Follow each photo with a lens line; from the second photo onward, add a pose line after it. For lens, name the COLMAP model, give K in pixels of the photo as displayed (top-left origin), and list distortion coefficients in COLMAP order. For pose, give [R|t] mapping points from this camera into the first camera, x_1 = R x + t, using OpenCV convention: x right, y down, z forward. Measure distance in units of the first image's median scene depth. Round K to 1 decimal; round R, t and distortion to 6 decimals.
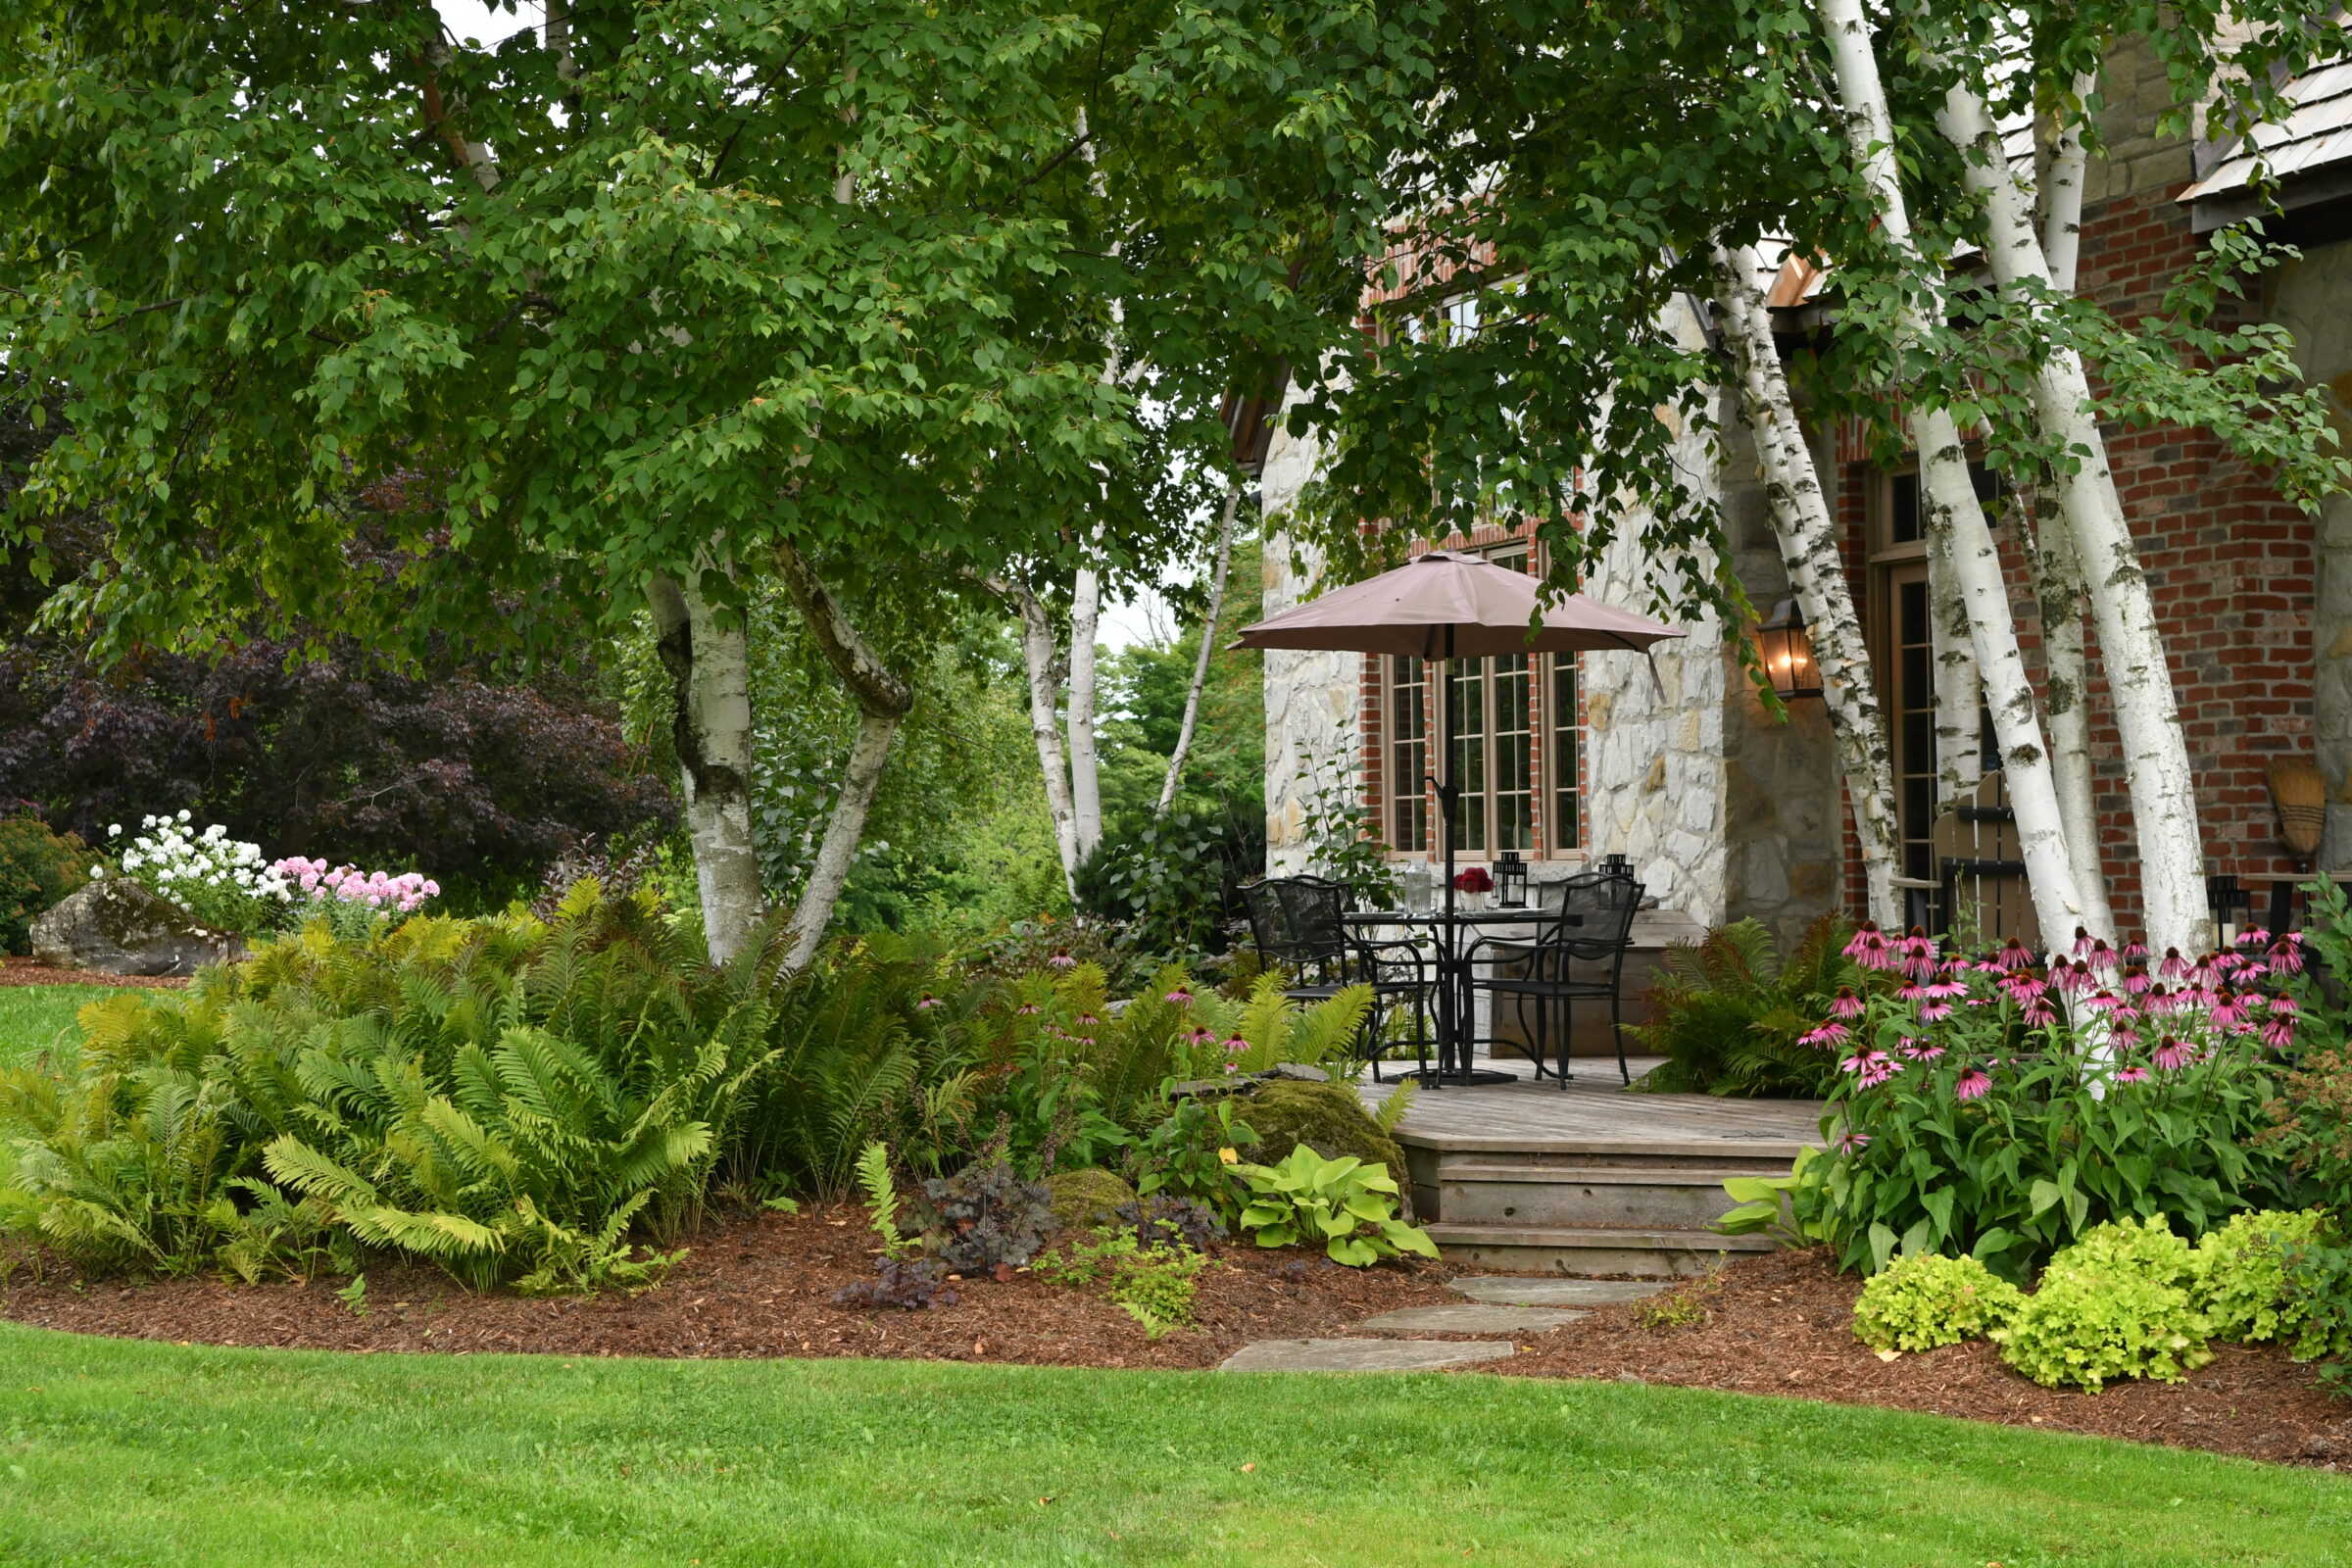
lens RADIAL K [[5493.8, 0, 1176.0], [0, 5493.8, 784.0], [0, 0, 1]] dist [-0.033776, -0.023190]
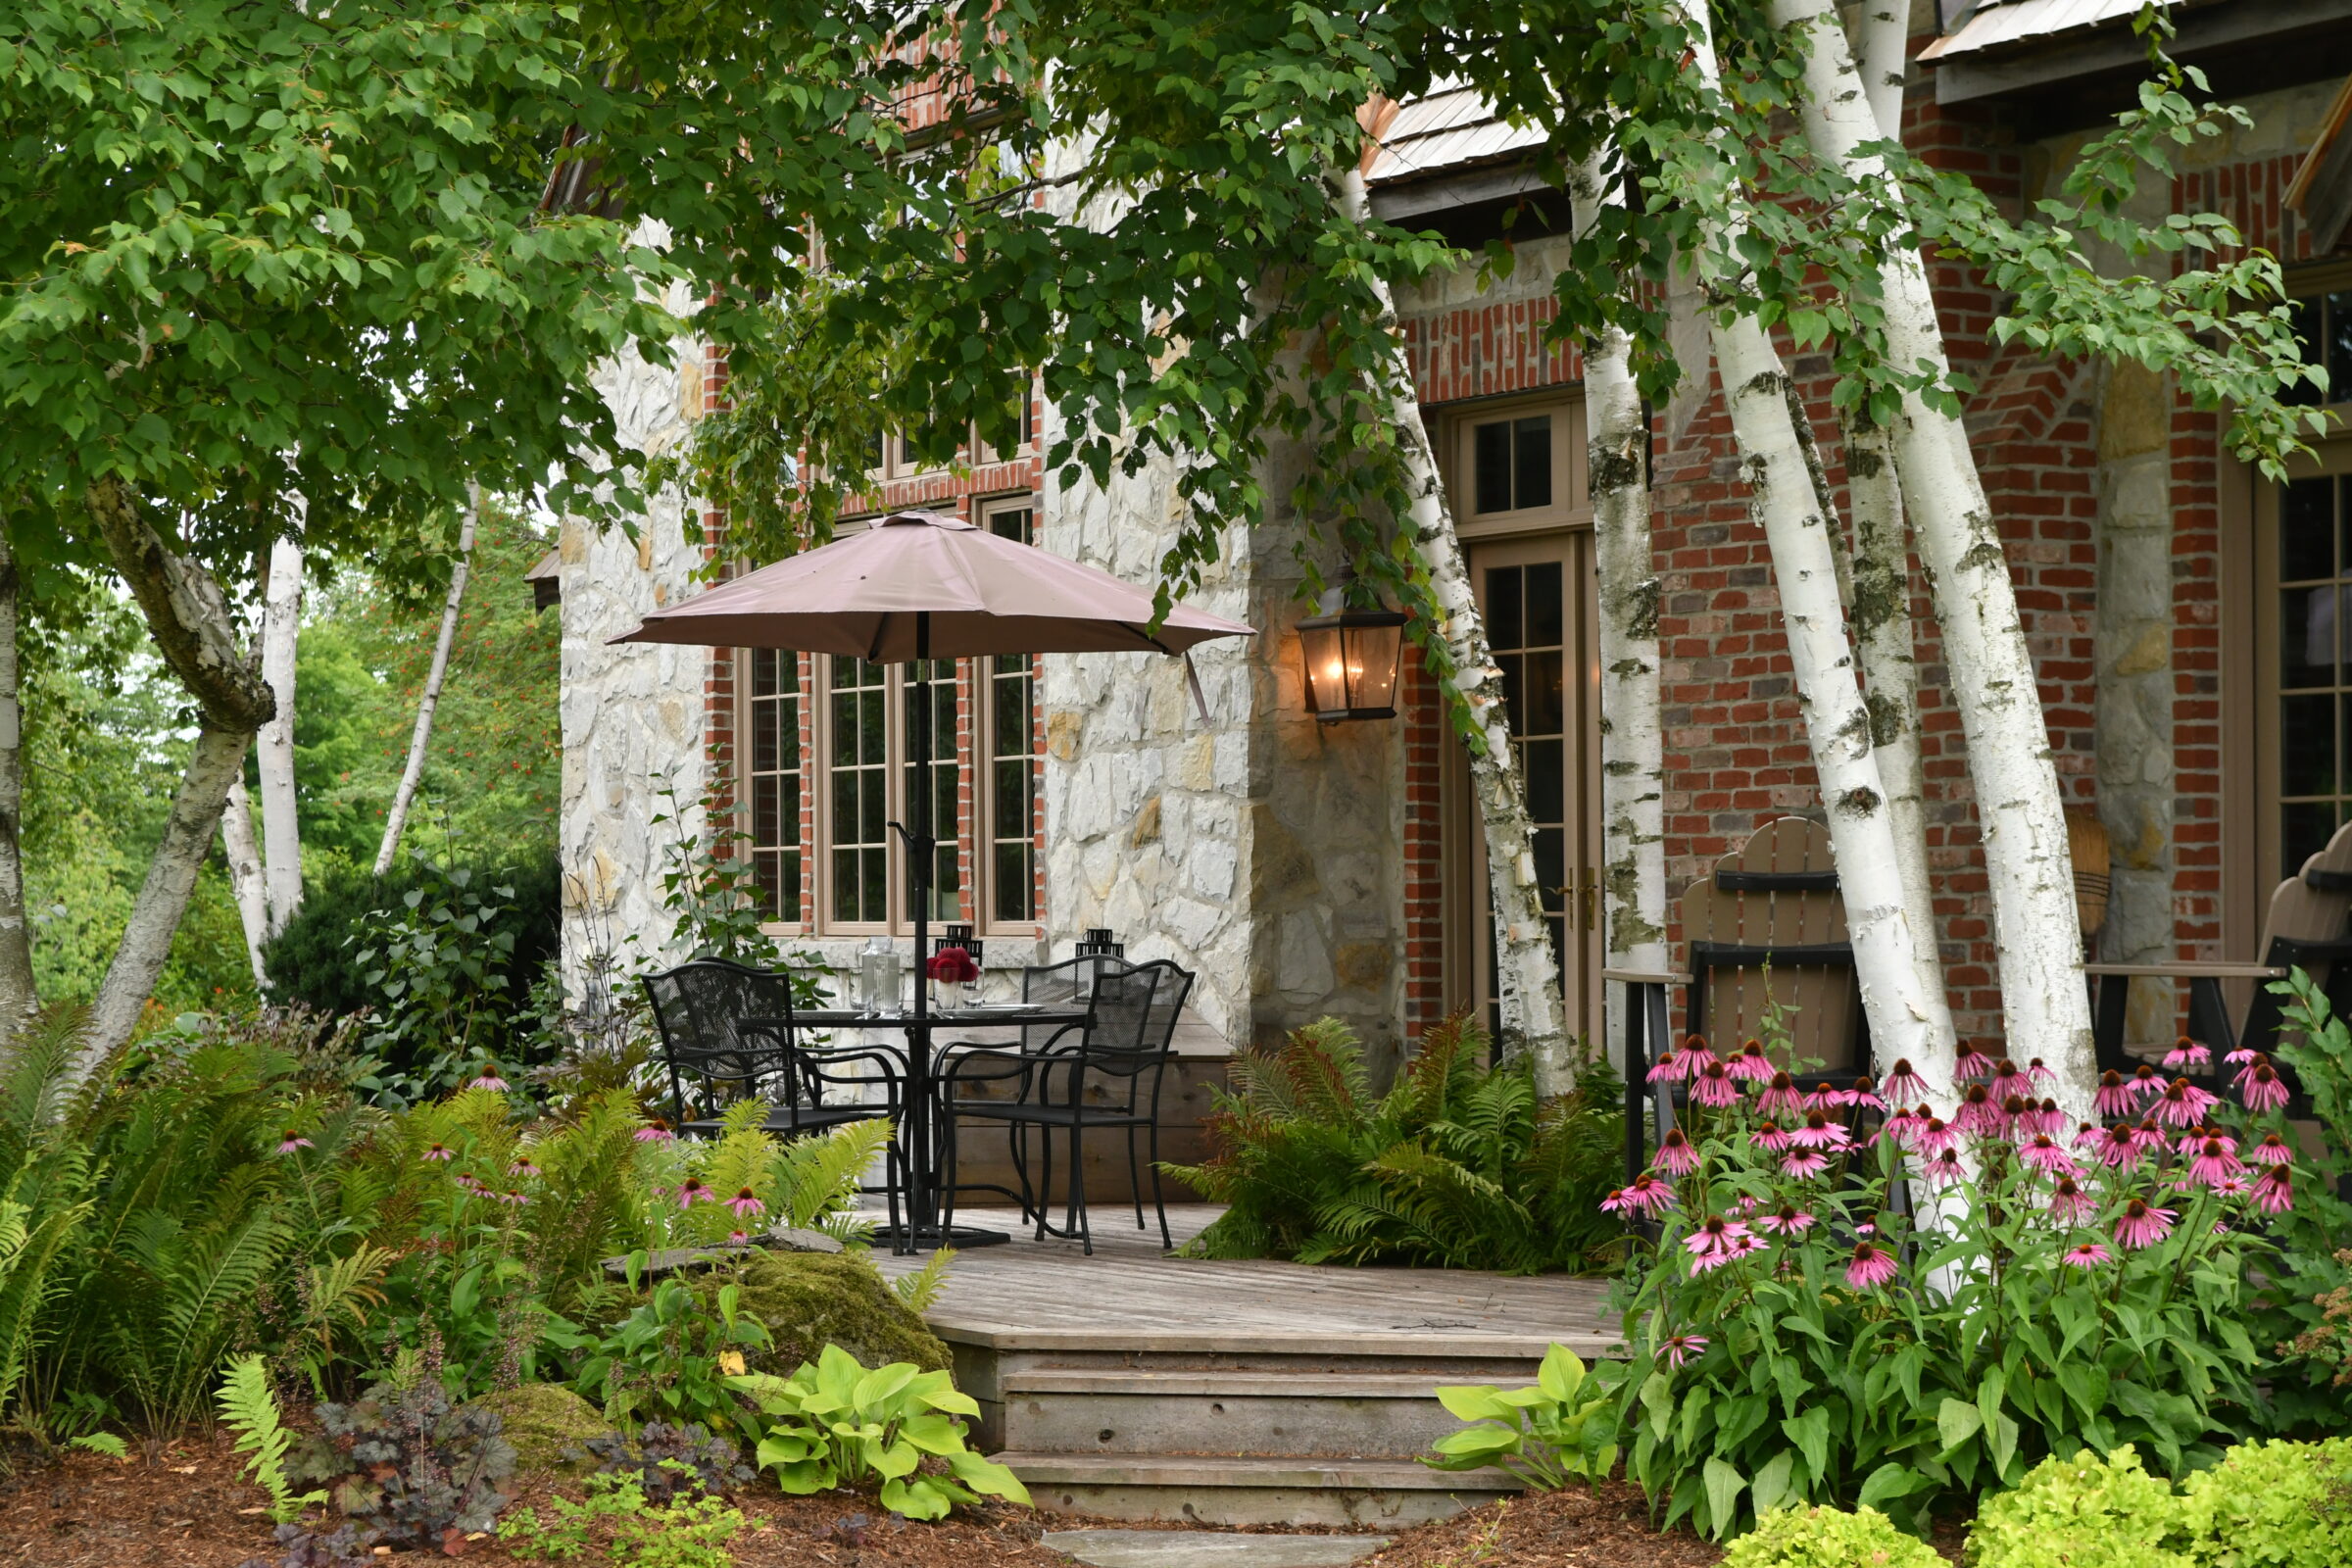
lens RADIAL K [[6245.5, 0, 1176.0], [0, 6245.5, 784.0], [0, 0, 1]] dist [0.118099, -1.717919]
pose [[0.974795, 0.011214, 0.222820, -0.114382], [-0.009744, 0.999923, -0.007696, -0.000409], [-0.222889, 0.005331, 0.974829, 0.212389]]
